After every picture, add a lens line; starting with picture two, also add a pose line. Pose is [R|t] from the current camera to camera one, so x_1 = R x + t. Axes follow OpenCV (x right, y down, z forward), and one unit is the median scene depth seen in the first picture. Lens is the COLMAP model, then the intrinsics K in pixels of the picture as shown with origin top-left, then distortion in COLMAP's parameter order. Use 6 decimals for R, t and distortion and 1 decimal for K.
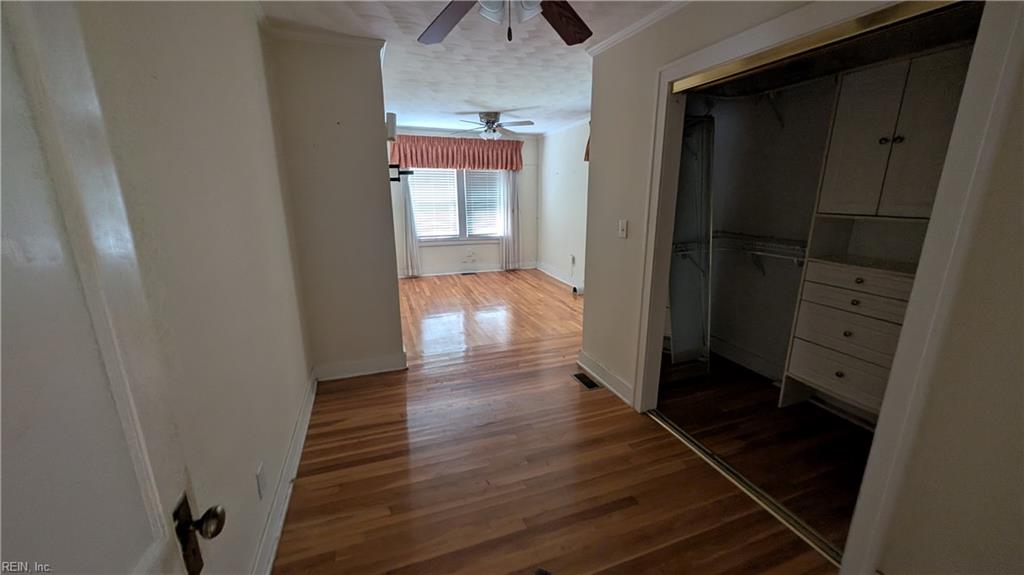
lens RADIAL K [[384.7, 0, 515.6], [0, 384.7, 288.0], [0, 0, 1]] dist [-0.002934, -0.000103]
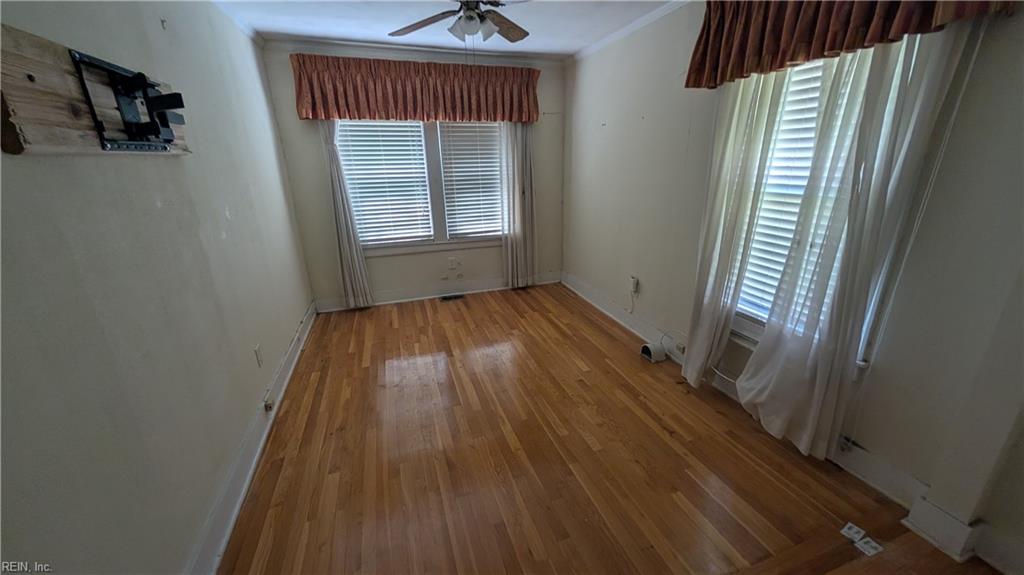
lens RADIAL K [[384.7, 0, 509.5], [0, 384.7, 287.0], [0, 0, 1]] dist [-0.002934, -0.000103]
pose [[0.999223, -0.010892, -0.037872, -0.007336], [0.013368, 0.997747, 0.065743, -0.097723], [0.037070, -0.066198, 0.997118, 0.407797]]
